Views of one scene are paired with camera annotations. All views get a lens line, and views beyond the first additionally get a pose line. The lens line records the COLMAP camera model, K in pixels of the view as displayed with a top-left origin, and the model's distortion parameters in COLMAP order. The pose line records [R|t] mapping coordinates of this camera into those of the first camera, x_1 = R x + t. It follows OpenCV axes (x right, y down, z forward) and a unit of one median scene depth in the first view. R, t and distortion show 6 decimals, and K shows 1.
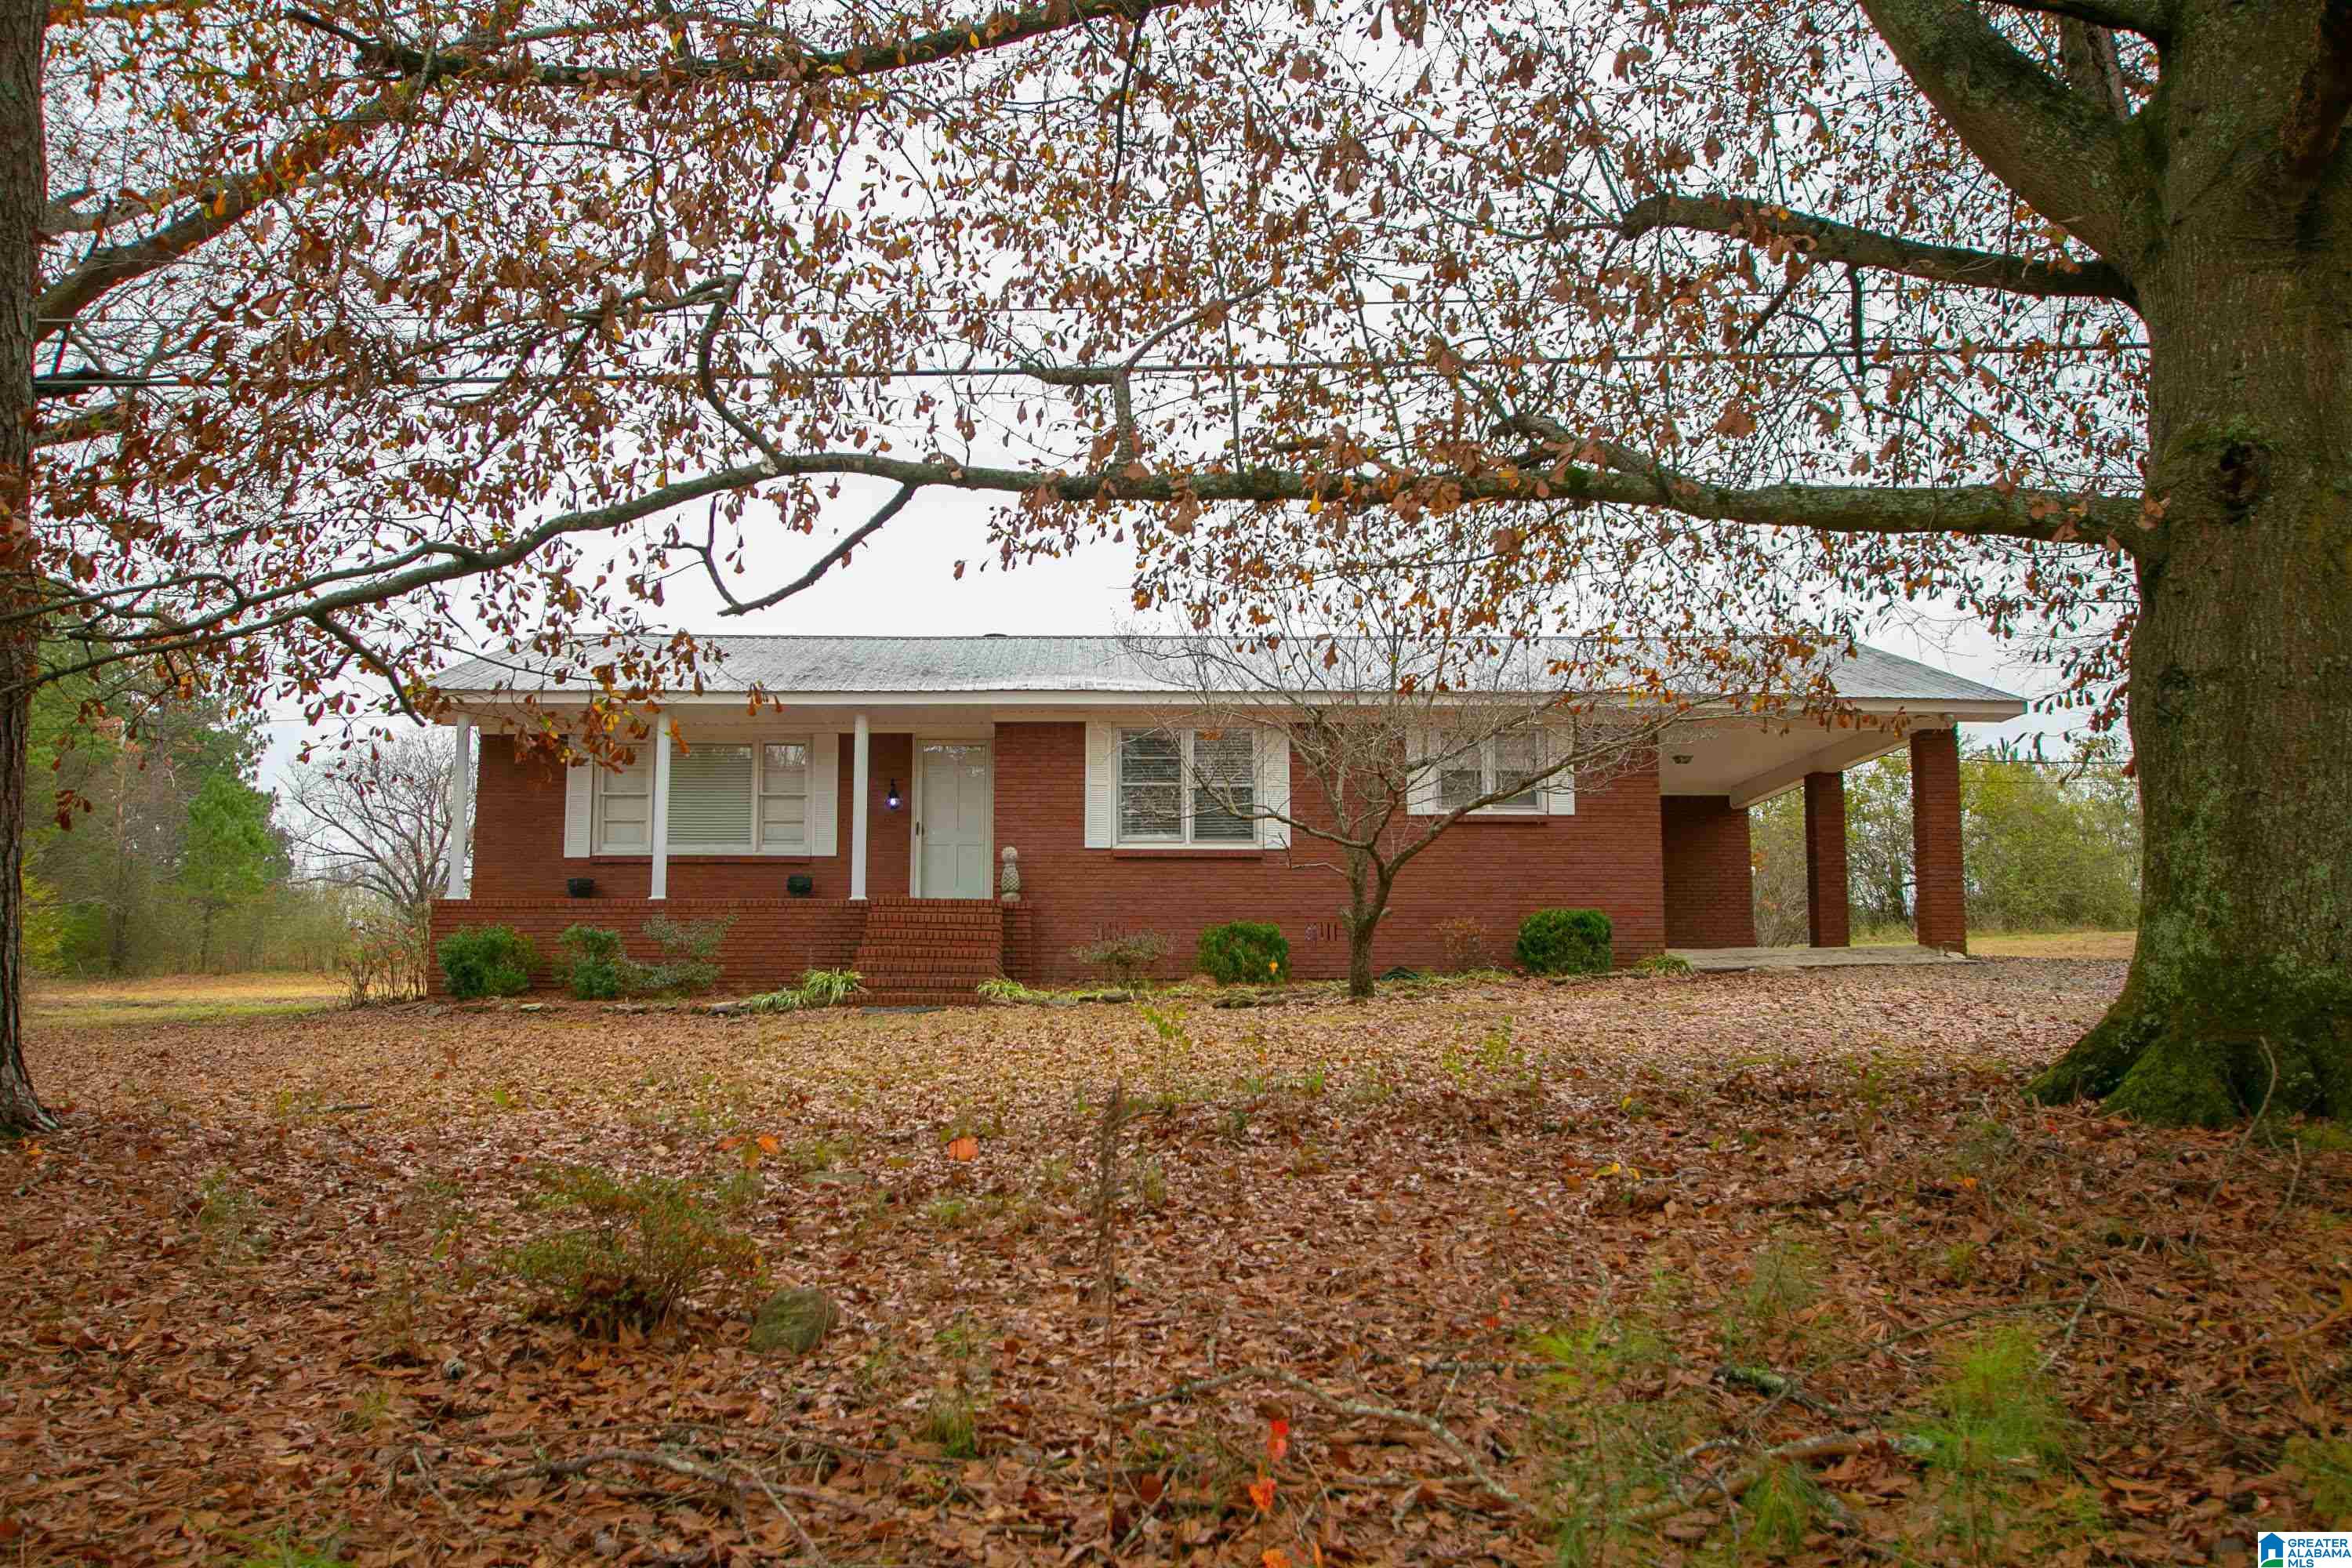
lens RADIAL K [[2040.7, 0, 1161.0], [0, 2040.7, 789.5], [0, 0, 1]] dist [0.002401, 0.042230]
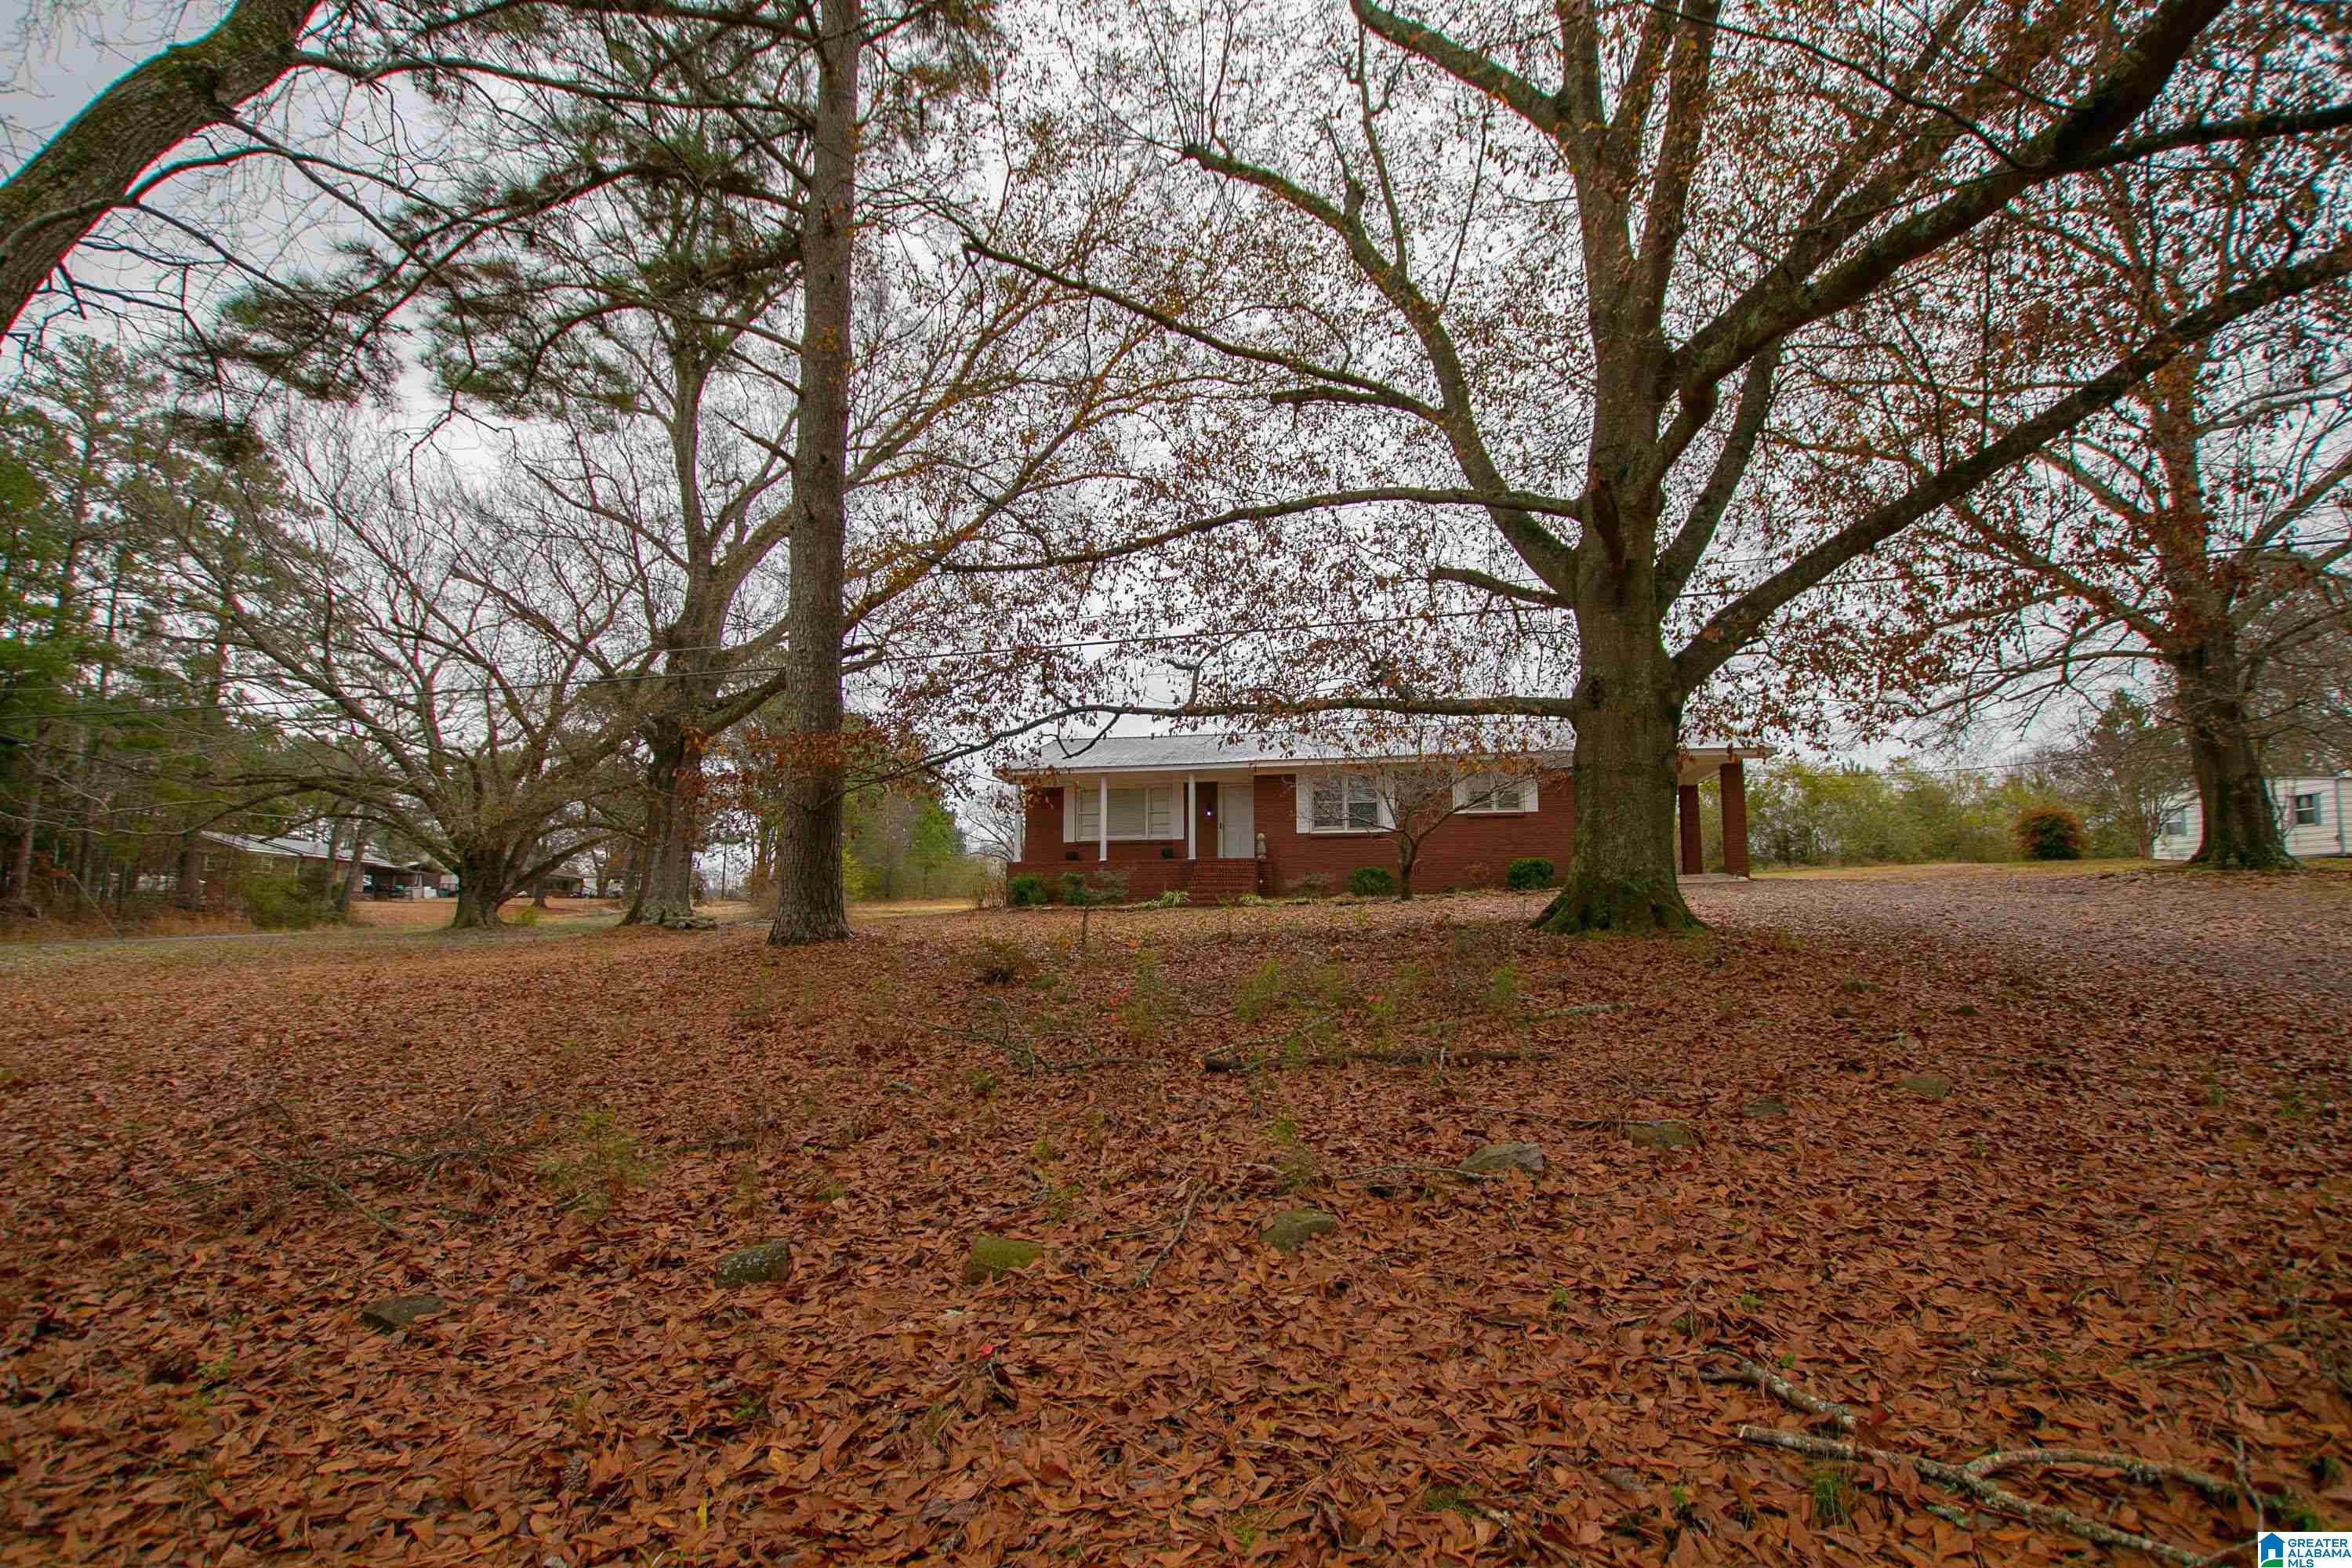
lens RADIAL K [[1096.4, 0, 1160.5], [0, 1096.4, 795.3], [0, 0, 1]] dist [-0.031094, 0.004238]
pose [[0.973935, -0.028853, -0.224986, 0.094169], [0.027935, 0.999583, -0.007261, -0.007679], [0.225101, 0.000786, 0.974335, -0.164411]]
